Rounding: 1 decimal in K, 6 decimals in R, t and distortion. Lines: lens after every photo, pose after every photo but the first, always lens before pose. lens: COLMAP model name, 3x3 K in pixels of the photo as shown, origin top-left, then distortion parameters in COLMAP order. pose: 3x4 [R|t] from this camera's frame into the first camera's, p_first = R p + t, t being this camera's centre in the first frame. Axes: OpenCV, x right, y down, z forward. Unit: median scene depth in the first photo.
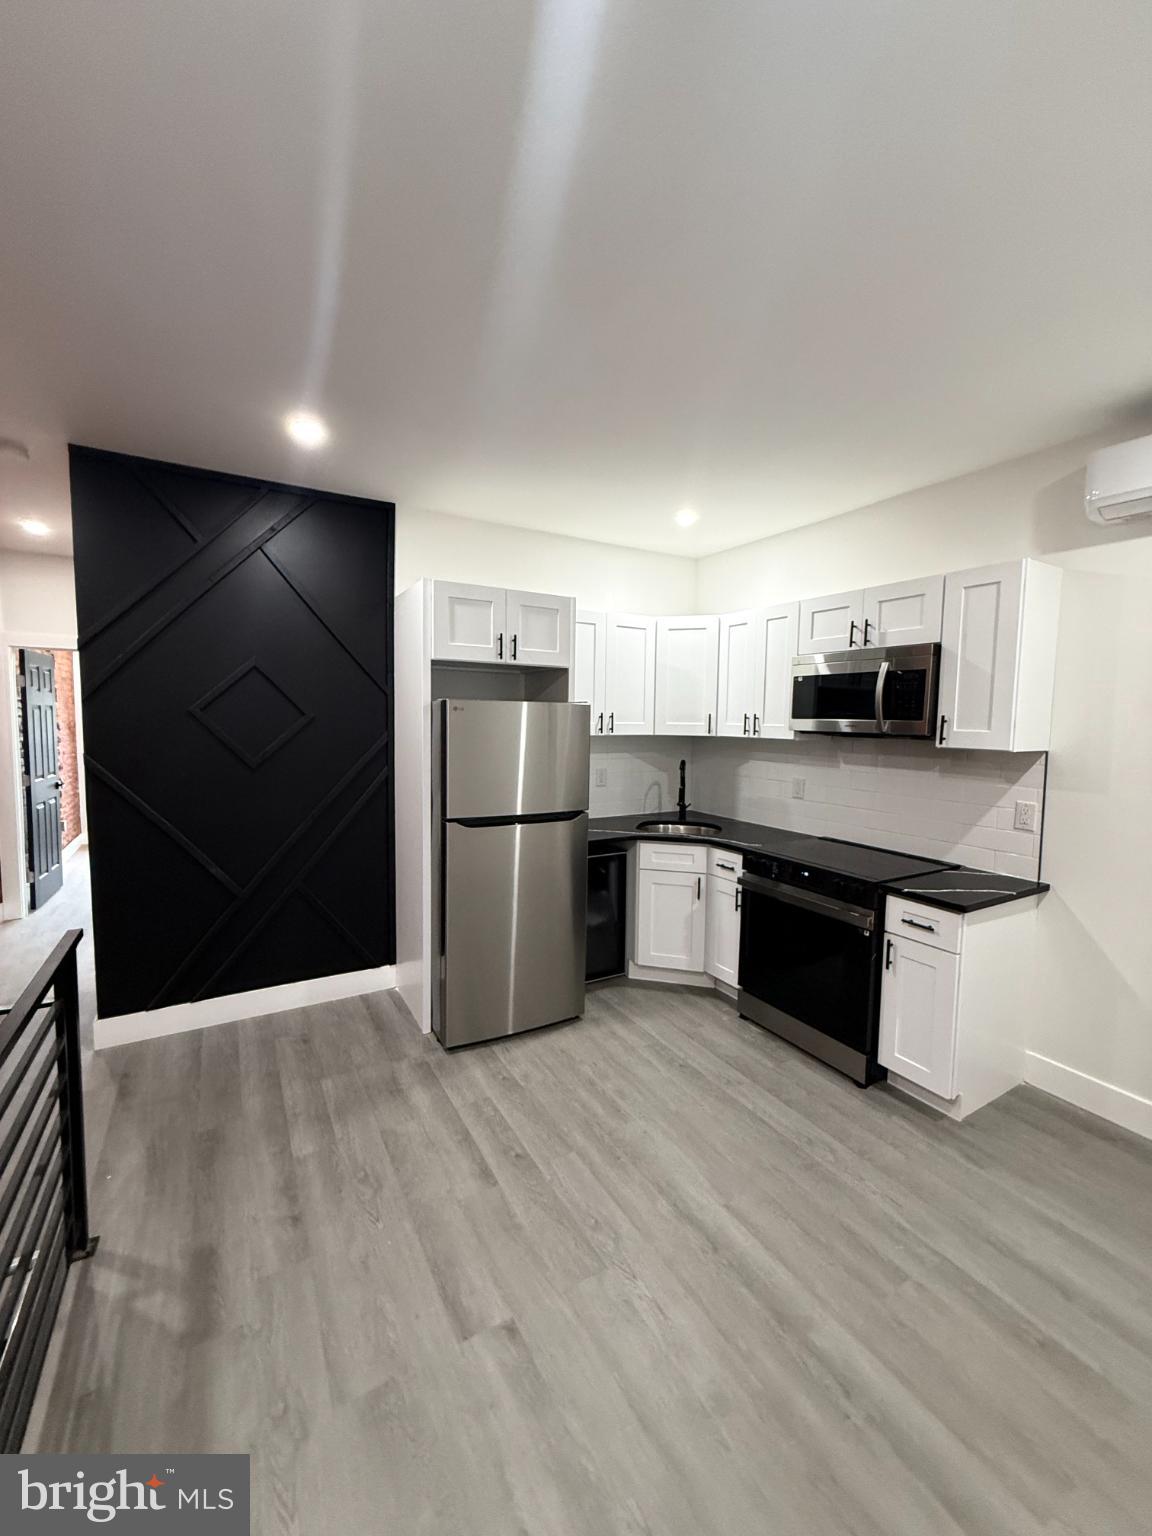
lens RADIAL K [[613.6, 0, 577.5], [0, 613.6, 762.9], [0, 0, 1]] dist [-0.000679, 0.000505]
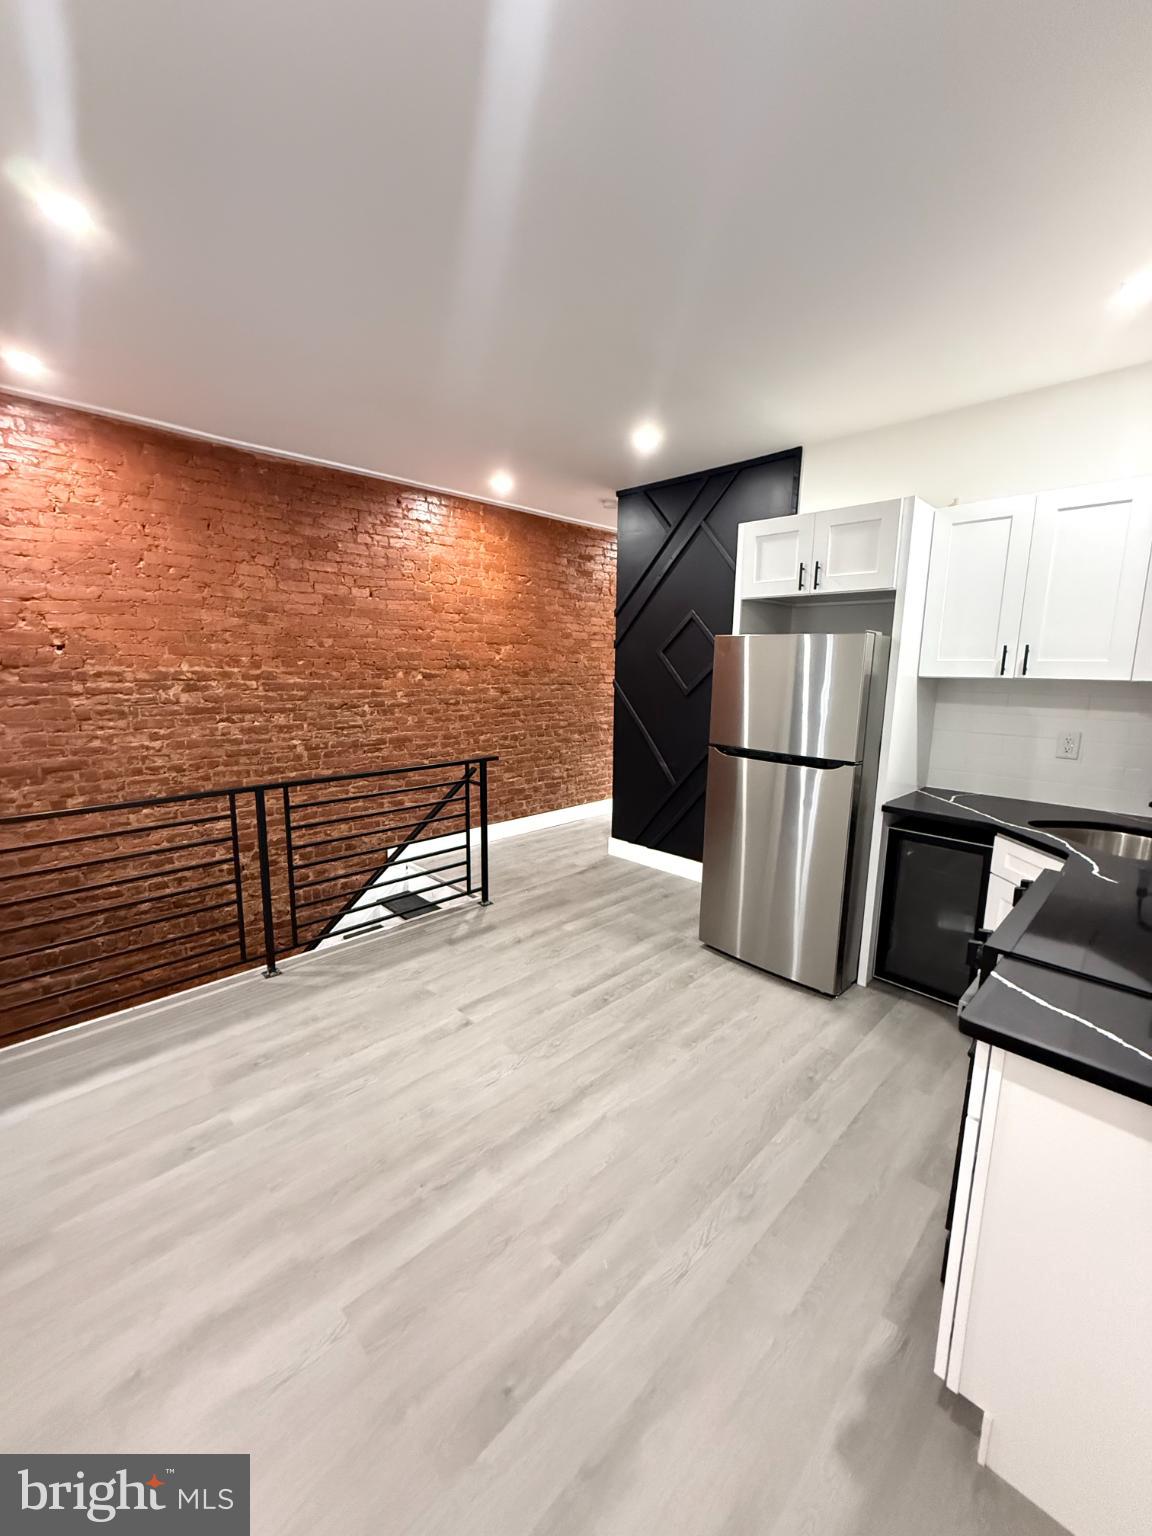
lens RADIAL K [[612.3, 0, 577.3], [0, 612.3, 763.3], [0, 0, 1]] dist [-0.000330, 0.000123]
pose [[0.249759, 0.150244, -0.956581, 0.744902], [-0.082797, 0.987585, 0.133496, -0.002122], [0.964762, 0.045860, 0.259098, 0.435013]]
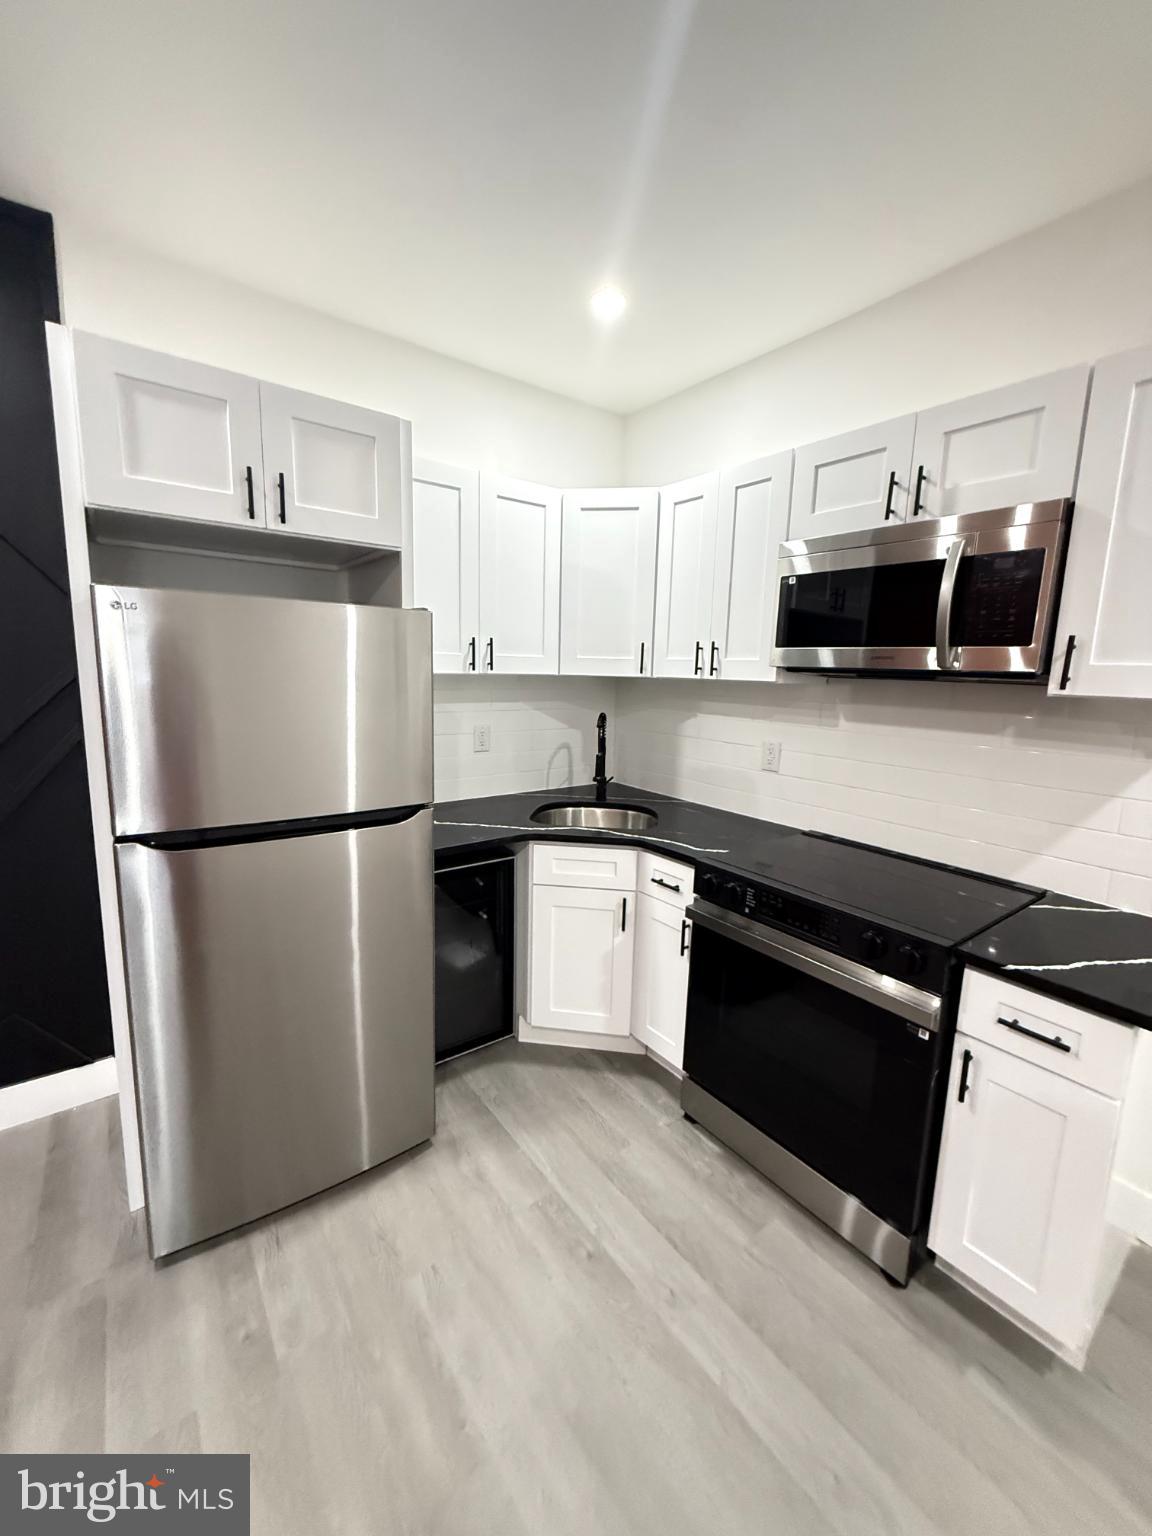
lens RADIAL K [[613.6, 0, 577.5], [0, 613.6, 762.9], [0, 0, 1]] dist [-0.000679, 0.000505]
pose [[0.992879, -0.006220, 0.118964, 0.085620], [-0.003665, 0.996568, 0.082693, -0.007760], [-0.119070, -0.082540, 0.989449, 0.440869]]
